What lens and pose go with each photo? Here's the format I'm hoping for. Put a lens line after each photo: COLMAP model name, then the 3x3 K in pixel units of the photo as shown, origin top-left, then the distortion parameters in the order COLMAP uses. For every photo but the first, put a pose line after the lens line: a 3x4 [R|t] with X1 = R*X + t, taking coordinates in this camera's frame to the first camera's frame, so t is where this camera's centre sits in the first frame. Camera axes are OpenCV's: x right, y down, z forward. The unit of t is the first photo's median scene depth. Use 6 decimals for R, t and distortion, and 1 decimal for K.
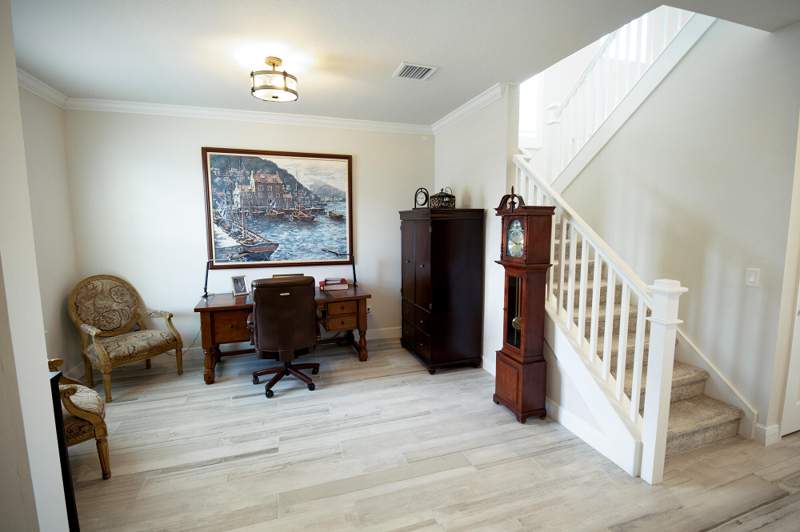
lens RADIAL K [[367.1, 0, 398.7], [0, 367.1, 265.2], [0, 0, 1]] dist [0.002822, -0.000146]
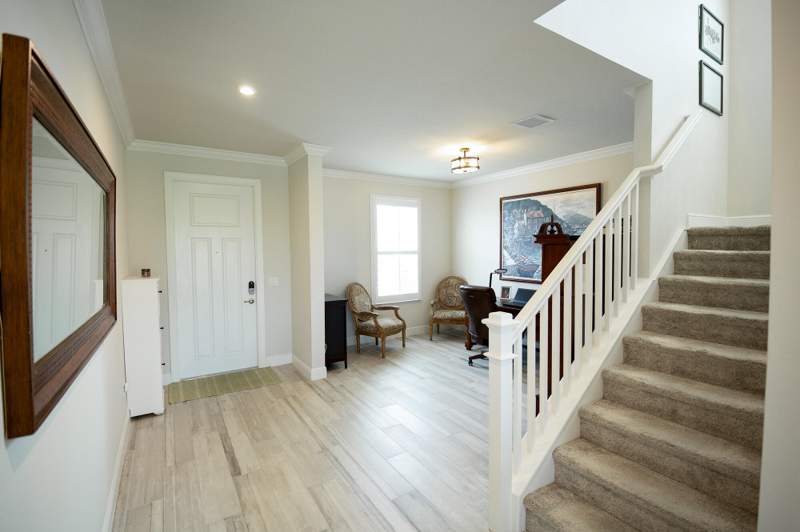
lens RADIAL K [[367.1, 0, 398.9], [0, 367.1, 262.8], [0, 0, 1]] dist [0.002822, -0.000146]
pose [[0.243261, 0.043247, -0.968996, 0.796321], [-0.109923, 0.993799, 0.016758, -0.036287], [0.963712, 0.102438, 0.246507, 0.248746]]
